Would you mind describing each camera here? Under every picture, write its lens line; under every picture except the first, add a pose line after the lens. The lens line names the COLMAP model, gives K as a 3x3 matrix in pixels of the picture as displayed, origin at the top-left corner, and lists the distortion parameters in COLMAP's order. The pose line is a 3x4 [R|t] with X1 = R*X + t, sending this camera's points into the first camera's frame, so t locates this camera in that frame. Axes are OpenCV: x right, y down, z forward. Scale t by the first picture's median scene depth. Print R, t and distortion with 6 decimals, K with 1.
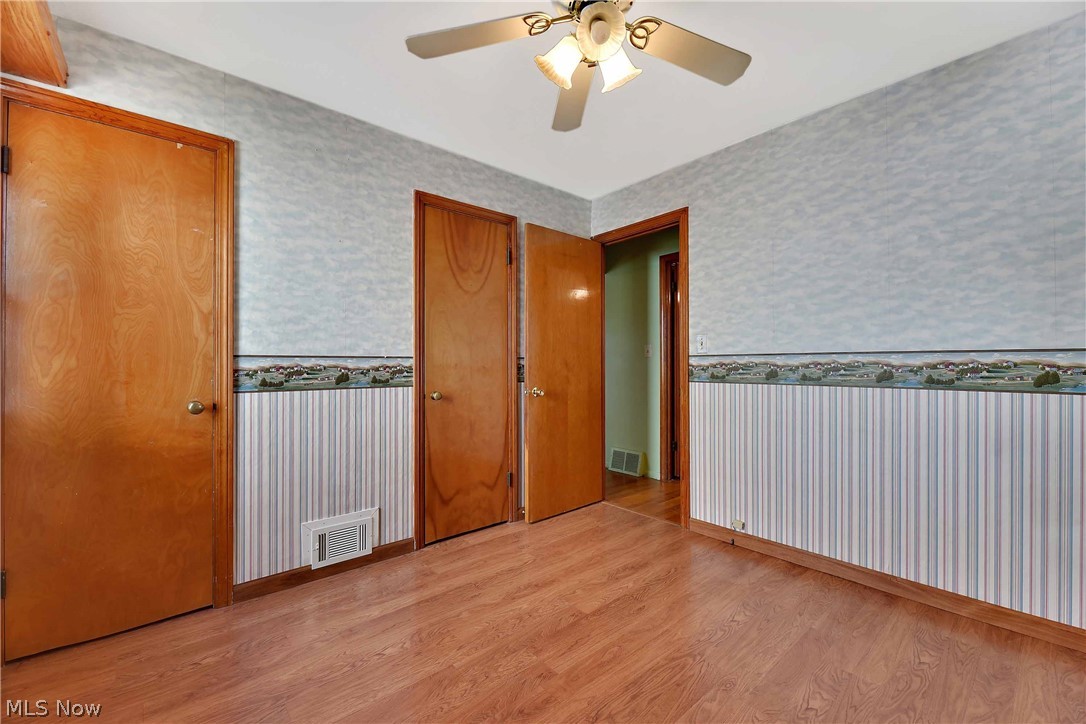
lens RADIAL K [[442.6, 0, 545.1], [0, 442.6, 363.0], [0, 0, 1]] dist [-0.002428, -0.000340]
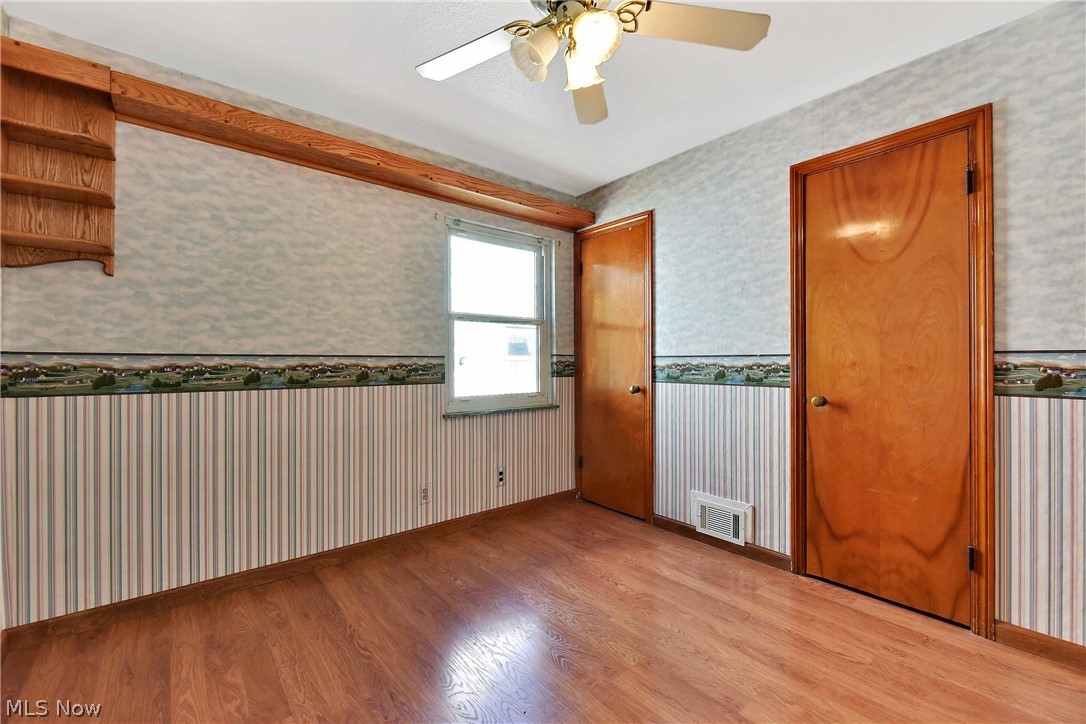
lens RADIAL K [[442.6, 0, 545.1], [0, 442.6, 363.0], [0, 0, 1]] dist [-0.002428, -0.000340]
pose [[-0.012065, 0.003665, -0.999920, 0.647005], [0.002748, 0.999990, 0.003632, -0.001319], [0.999923, -0.002704, -0.012075, 0.557202]]
